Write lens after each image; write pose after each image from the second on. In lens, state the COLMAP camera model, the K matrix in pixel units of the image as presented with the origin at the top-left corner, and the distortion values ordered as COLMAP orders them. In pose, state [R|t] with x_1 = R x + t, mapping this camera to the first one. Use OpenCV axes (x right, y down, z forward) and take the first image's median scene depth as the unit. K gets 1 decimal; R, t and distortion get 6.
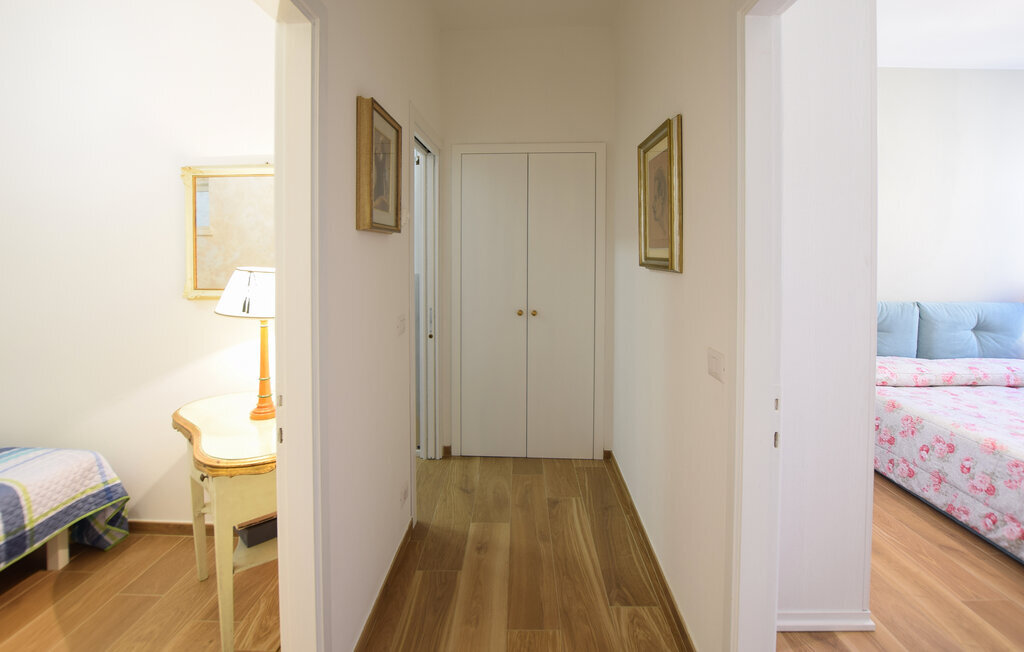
lens RADIAL K [[459.1, 0, 513.6], [0, 459.1, 265.2], [0, 0, 1]] dist [-0.025877, 0.000165]
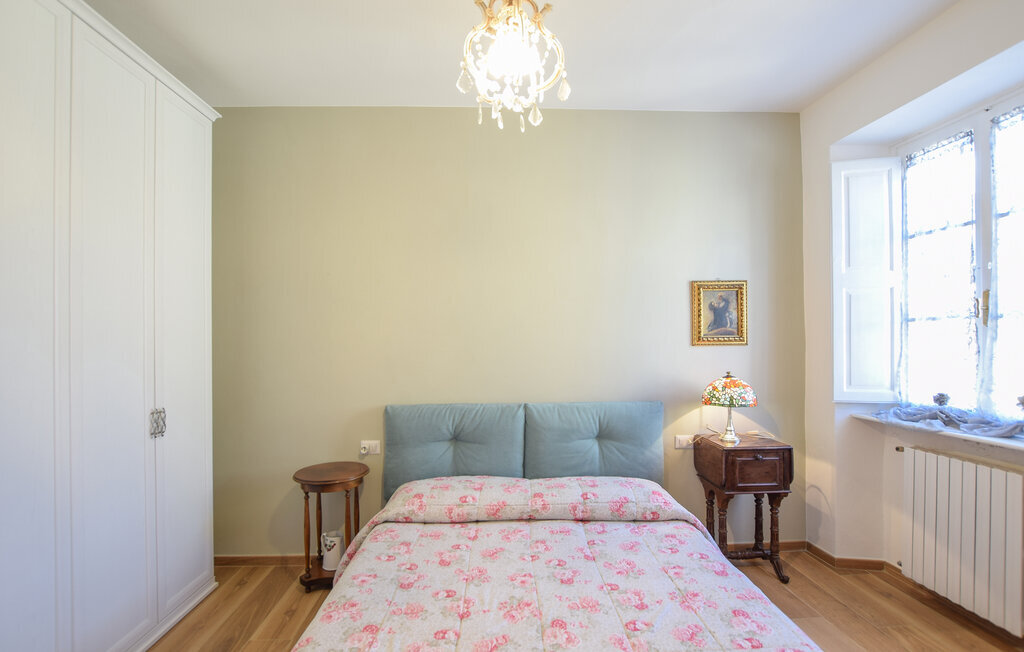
lens RADIAL K [[462.3, 0, 512.0], [0, 462.3, 326.0], [0, 0, 1]] dist [-0.026751, -0.000046]
pose [[0.998349, -0.015626, 0.055275, 1.357940], [0.018906, 0.998059, -0.059331, -0.009713], [-0.054240, 0.060278, 0.996707, 0.310539]]
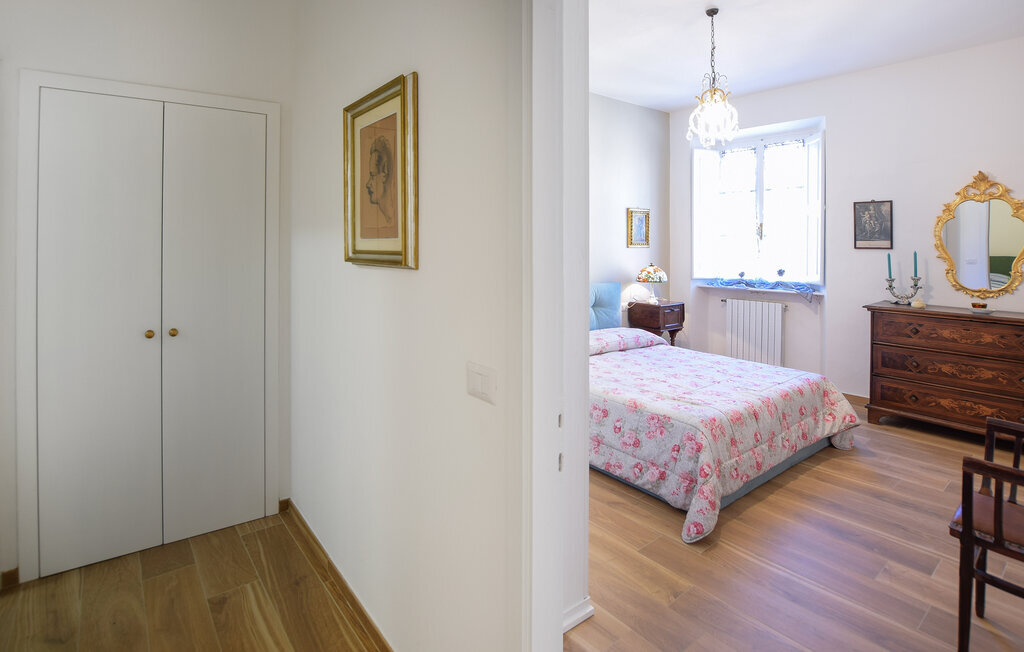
lens RADIAL K [[496.6, 0, 476.7], [0, 496.6, 243.8], [0, 0, 1]] dist [-0.026286, 0.000545]
pose [[0.795096, -0.003175, 0.606475, -0.058246], [0.021107, 0.999525, -0.022439, -0.004644], [-0.606116, 0.030642, 0.794786, 0.186903]]
